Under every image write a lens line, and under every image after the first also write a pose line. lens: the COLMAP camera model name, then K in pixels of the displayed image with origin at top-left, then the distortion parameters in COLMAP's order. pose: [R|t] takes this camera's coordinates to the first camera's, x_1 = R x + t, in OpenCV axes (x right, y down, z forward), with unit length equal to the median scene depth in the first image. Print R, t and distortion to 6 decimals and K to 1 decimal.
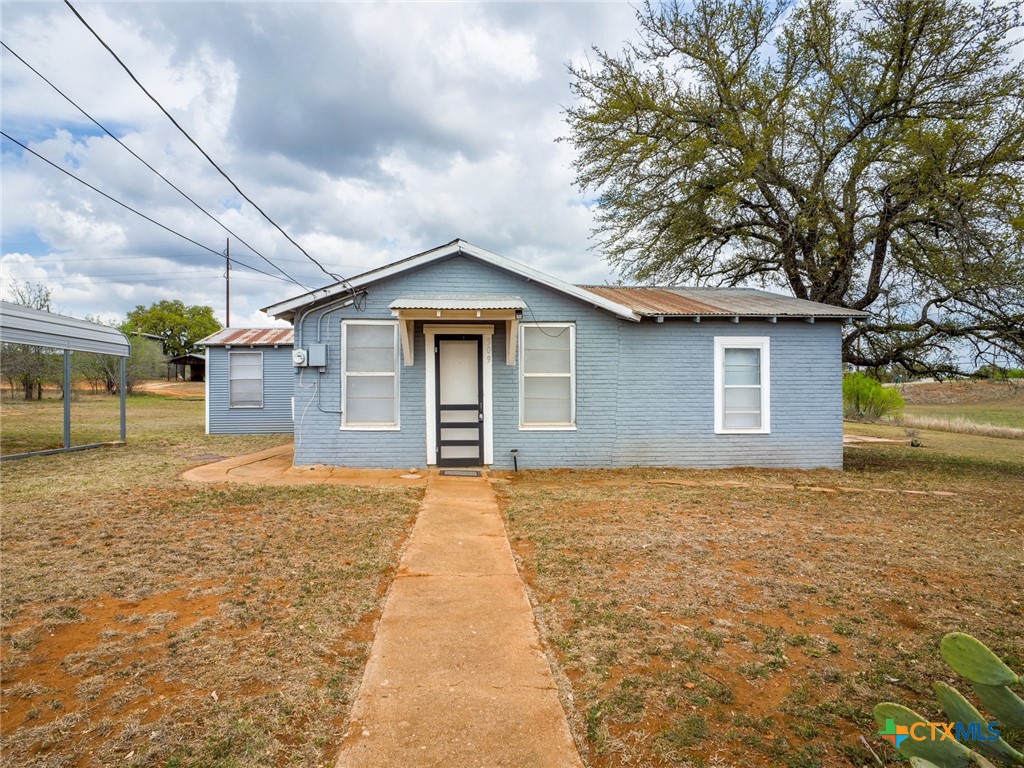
lens RADIAL K [[567.5, 0, 512.0], [0, 567.5, 384.0], [0, 0, 1]] dist [-0.013887, 0.000484]
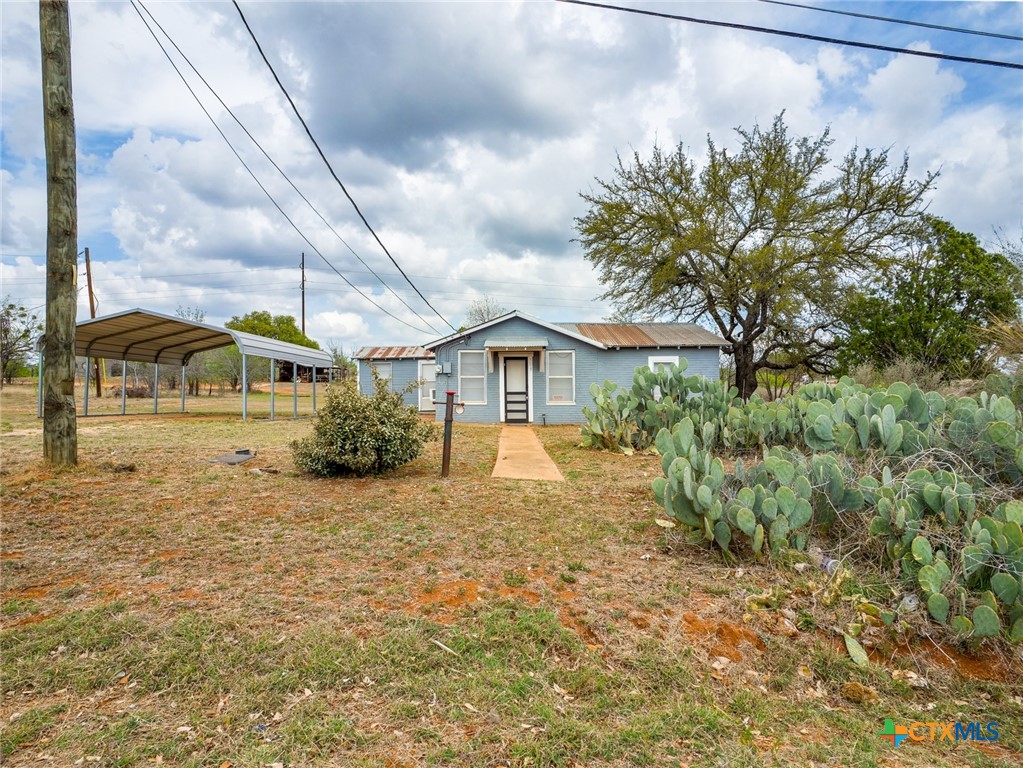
lens RADIAL K [[567.0, 0, 511.5], [0, 567.0, 384.0], [0, 0, 1]] dist [-0.013887, 0.000484]
pose [[0.995964, -0.003348, -0.089686, 0.068100], [0.003424, 0.999994, 0.000694, 0.007105], [0.089683, -0.000998, 0.995970, -0.969327]]
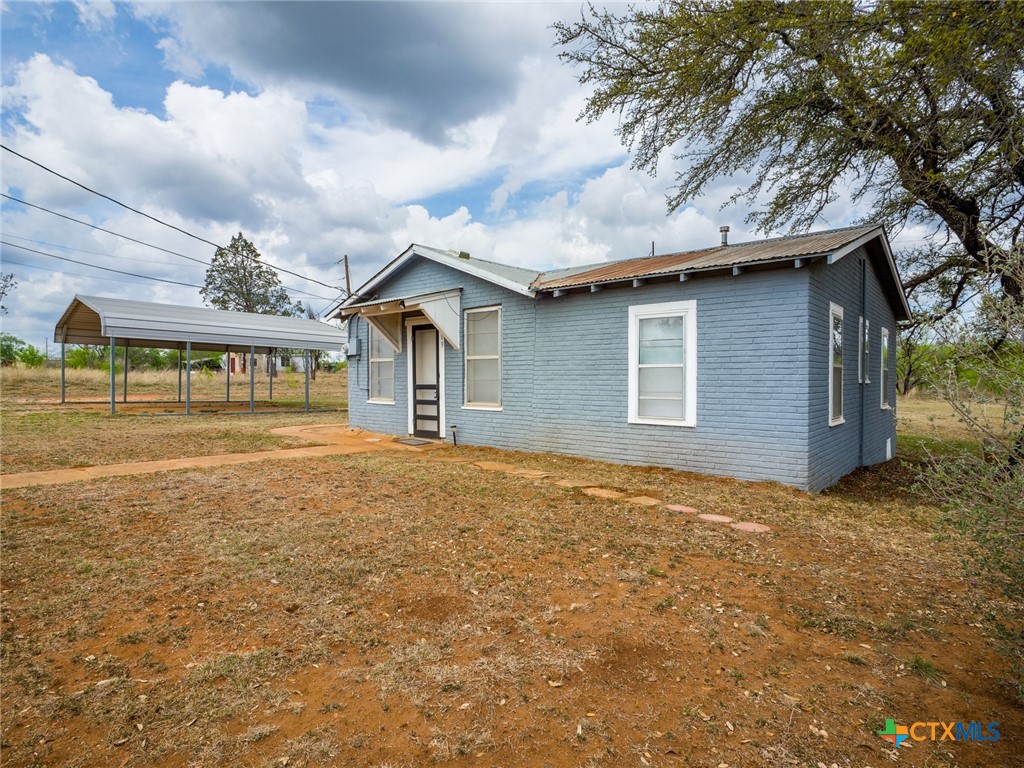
lens RADIAL K [[567.5, 0, 512.0], [0, 567.5, 384.0], [0, 0, 1]] dist [-0.013887, 0.000484]
pose [[0.704773, 0.007755, -0.709390, 0.845148], [0.000535, 0.999934, 0.011463, 0.021263], [0.709432, -0.008459, 0.704723, 0.296936]]
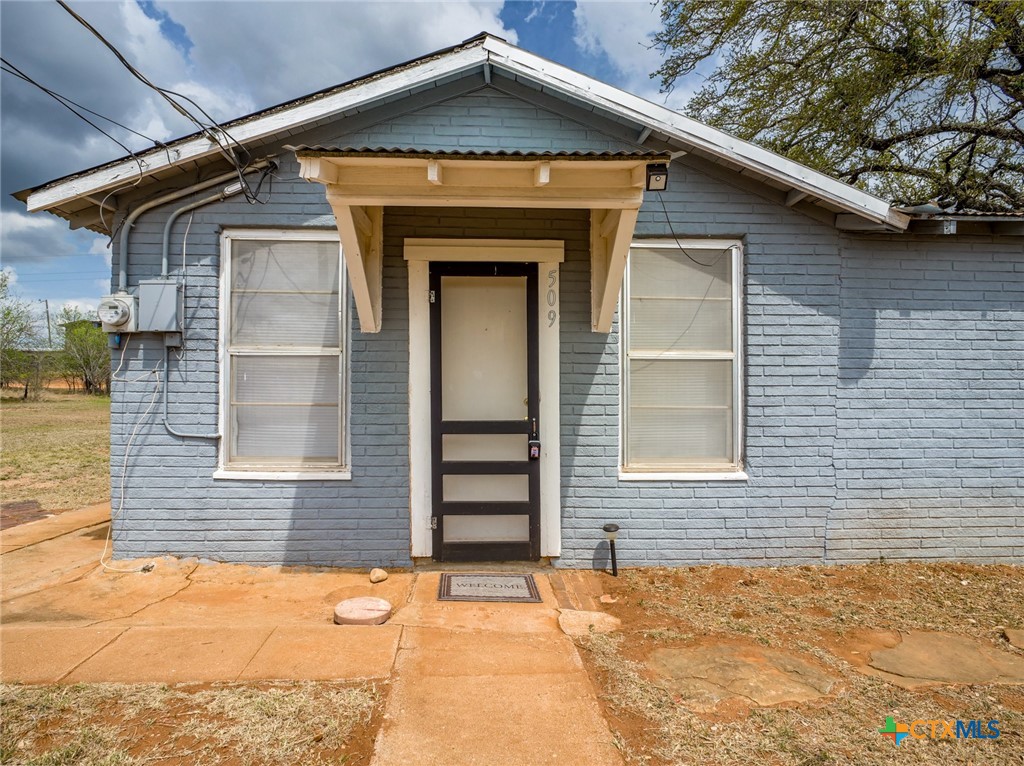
lens RADIAL K [[563.3, 0, 512.0], [0, 563.3, 383.0], [0, 0, 1]] dist [-0.013259, 0.000890]
pose [[0.999514, 0.003251, -0.030993, -0.057307], [-0.003345, 0.999990, -0.002999, 0.007519], [0.030983, 0.003101, 0.999515, 0.551989]]
